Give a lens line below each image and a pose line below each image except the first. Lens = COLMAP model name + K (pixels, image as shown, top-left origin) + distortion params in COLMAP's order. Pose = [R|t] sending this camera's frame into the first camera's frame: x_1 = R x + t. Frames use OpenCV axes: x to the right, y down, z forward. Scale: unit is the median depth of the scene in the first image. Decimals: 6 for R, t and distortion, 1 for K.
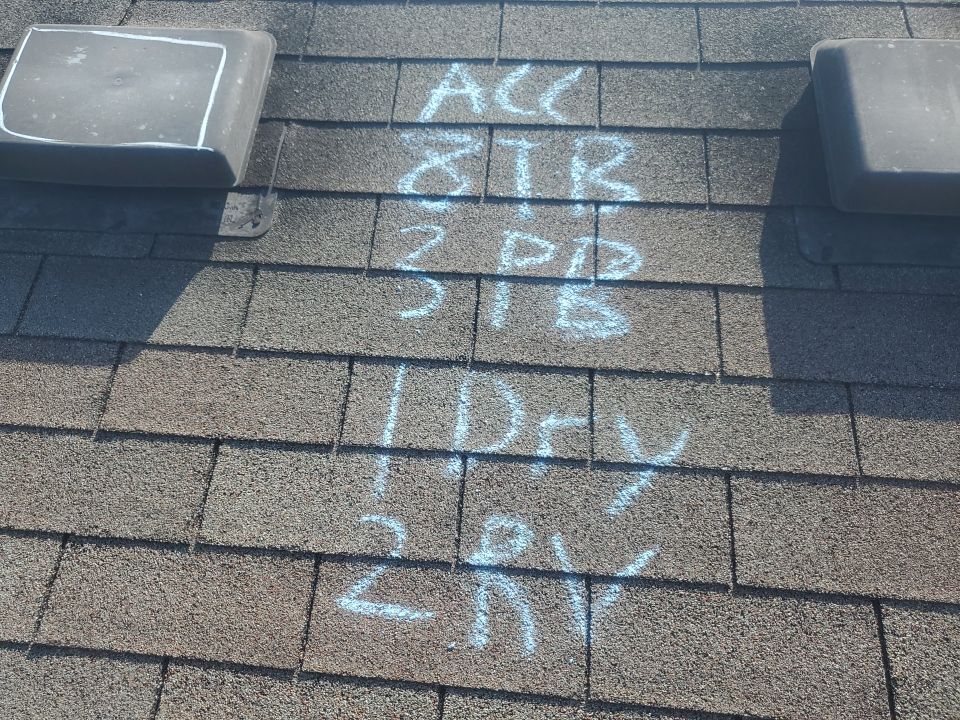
lens RADIAL K [[750.2, 0, 463.3], [0, 750.2, 364.3], [0, 0, 1]] dist [-0.002635, 0.012185]
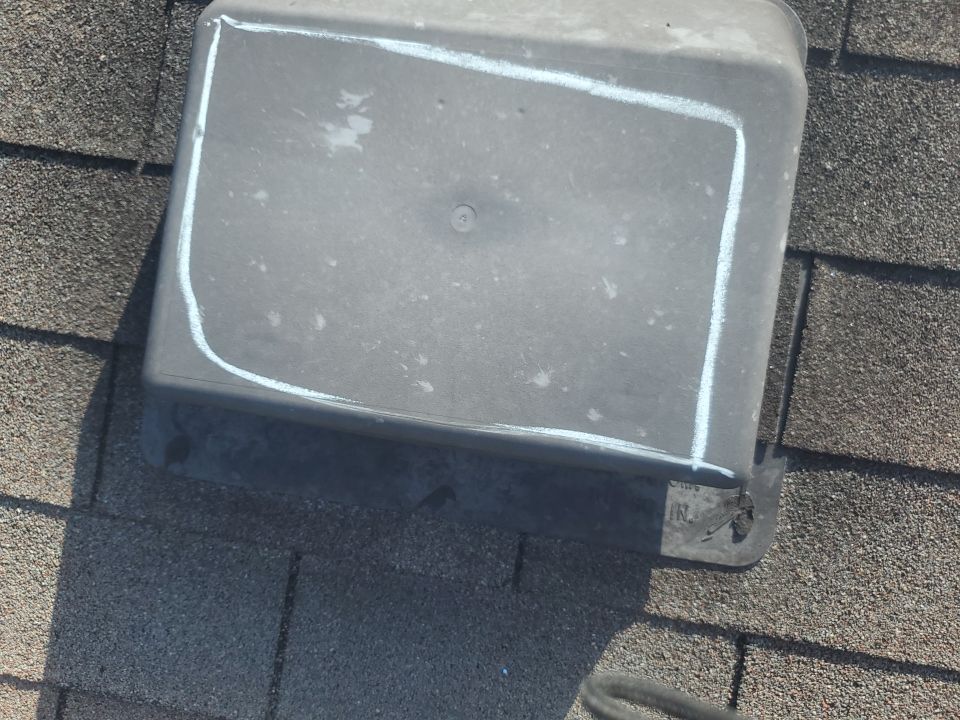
lens RADIAL K [[750.2, 0, 463.3], [0, 750.2, 364.3], [0, 0, 1]] dist [-0.002635, 0.012185]
pose [[0.995674, 0.073891, -0.056332, -0.432800], [-0.044275, 0.910328, 0.411512, -0.469780], [0.081688, -0.407238, 0.909662, 0.611768]]
